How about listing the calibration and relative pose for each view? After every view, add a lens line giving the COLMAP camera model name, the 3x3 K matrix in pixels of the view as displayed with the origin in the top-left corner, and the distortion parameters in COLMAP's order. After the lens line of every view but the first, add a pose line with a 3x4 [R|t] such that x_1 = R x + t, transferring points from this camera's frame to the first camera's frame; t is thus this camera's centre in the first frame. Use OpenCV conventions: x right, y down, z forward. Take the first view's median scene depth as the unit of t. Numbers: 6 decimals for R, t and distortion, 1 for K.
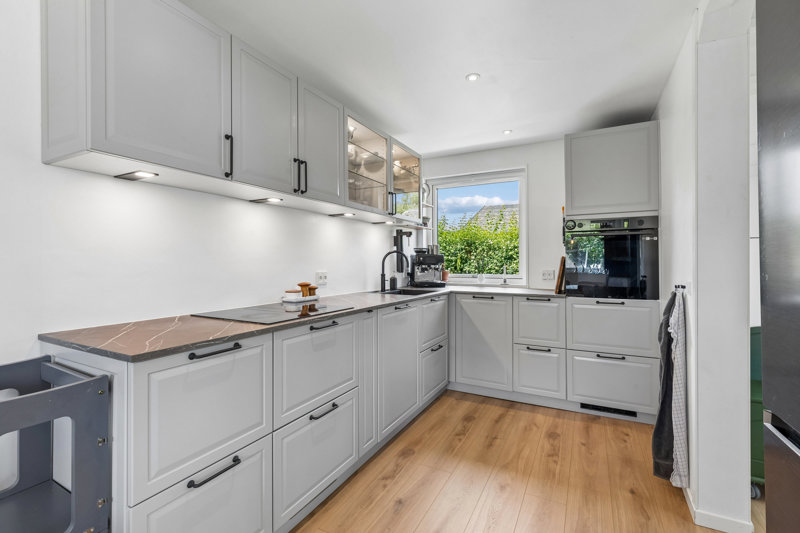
lens RADIAL K [[364.3, 0, 398.7], [0, 364.3, 263.7], [0, 0, 1]] dist [0.003740, -0.000387]
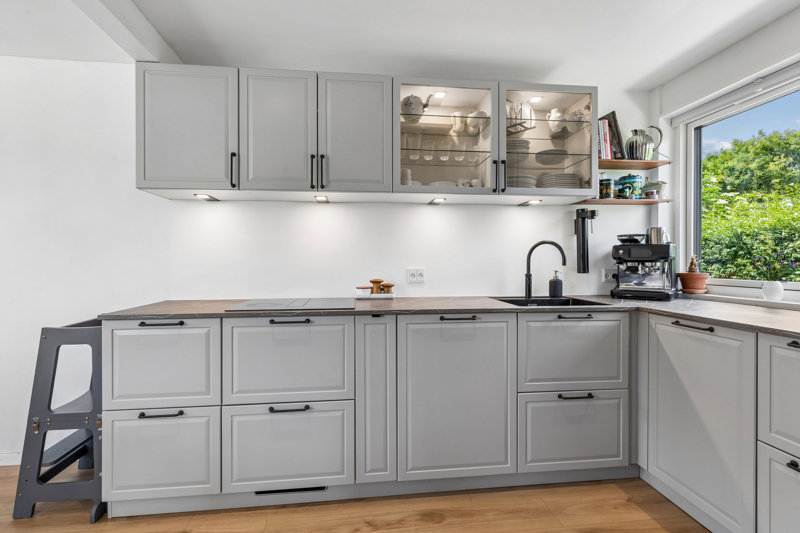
lens RADIAL K [[364.3, 0, 394.7], [0, 364.3, 266.5], [0, 0, 1]] dist [0.003740, -0.000387]
pose [[0.554189, 0.009740, -0.832334, 0.542484], [-0.001576, 0.999942, 0.010652, 0.008131], [0.832389, -0.004591, 0.554172, 0.493941]]
